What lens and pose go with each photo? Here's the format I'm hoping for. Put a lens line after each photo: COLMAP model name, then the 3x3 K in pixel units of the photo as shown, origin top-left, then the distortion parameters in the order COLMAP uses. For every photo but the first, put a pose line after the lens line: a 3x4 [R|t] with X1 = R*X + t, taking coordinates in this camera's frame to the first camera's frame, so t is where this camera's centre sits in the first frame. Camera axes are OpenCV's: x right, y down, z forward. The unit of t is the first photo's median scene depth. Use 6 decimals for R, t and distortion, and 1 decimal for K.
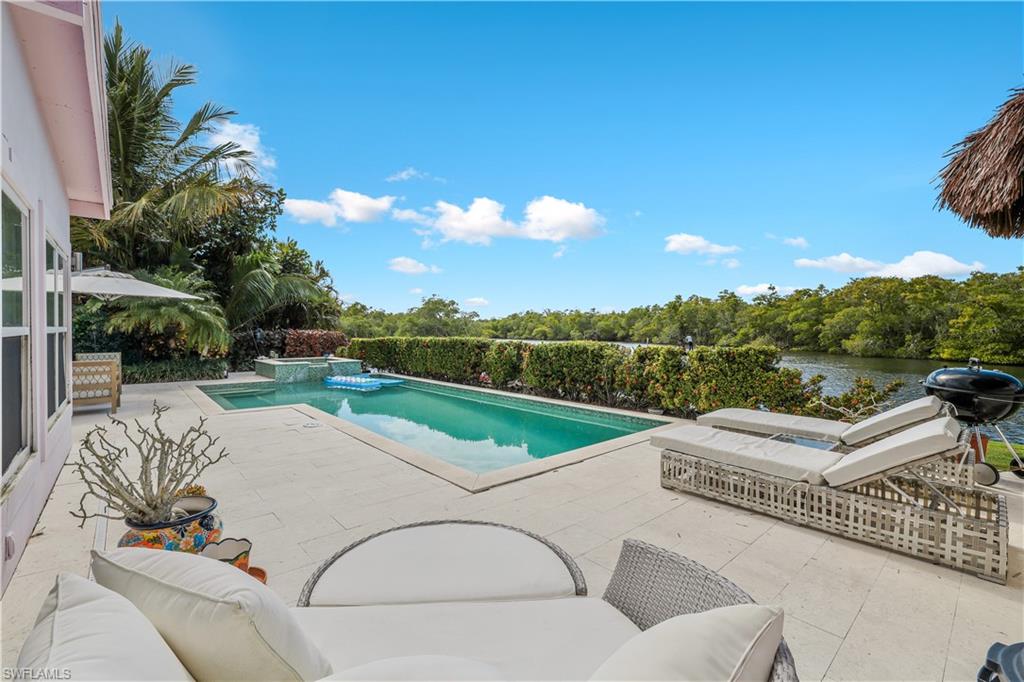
lens RADIAL K [[452.0, 0, 507.6], [0, 452.0, 337.7], [0, 0, 1]] dist [-0.043437, 0.016613]
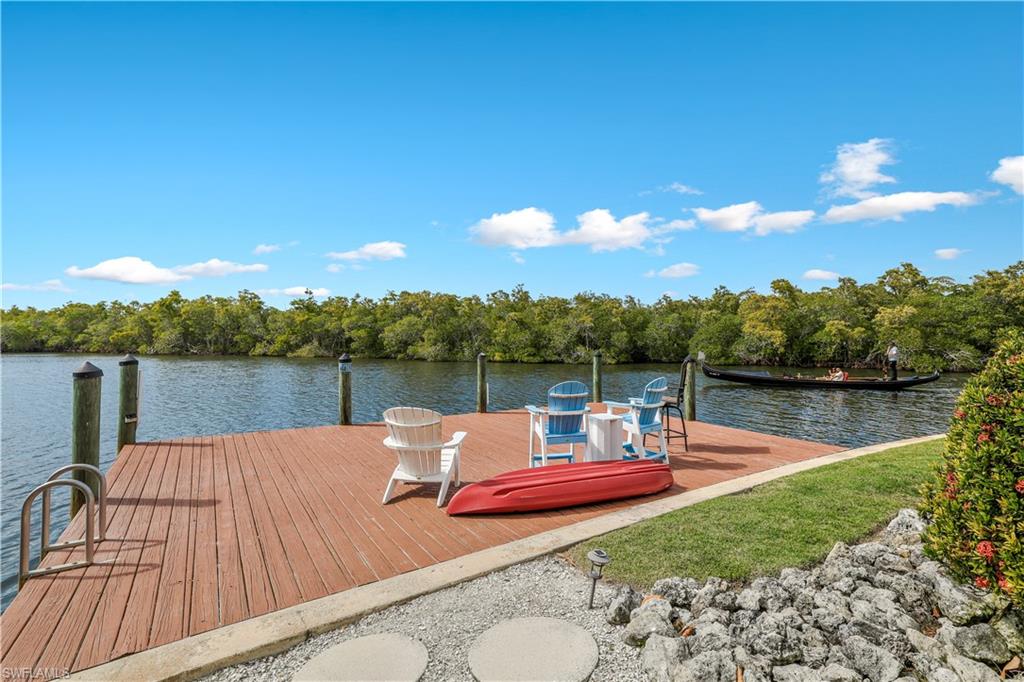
lens RADIAL K [[452.0, 0, 507.6], [0, 452.0, 337.7], [0, 0, 1]] dist [-0.043437, 0.016613]
pose [[0.447834, 0.002097, 0.894114, -0.065880], [0.009416, 0.999931, -0.007062, -0.004797], [-0.894067, 0.011582, 0.447783, 0.201466]]
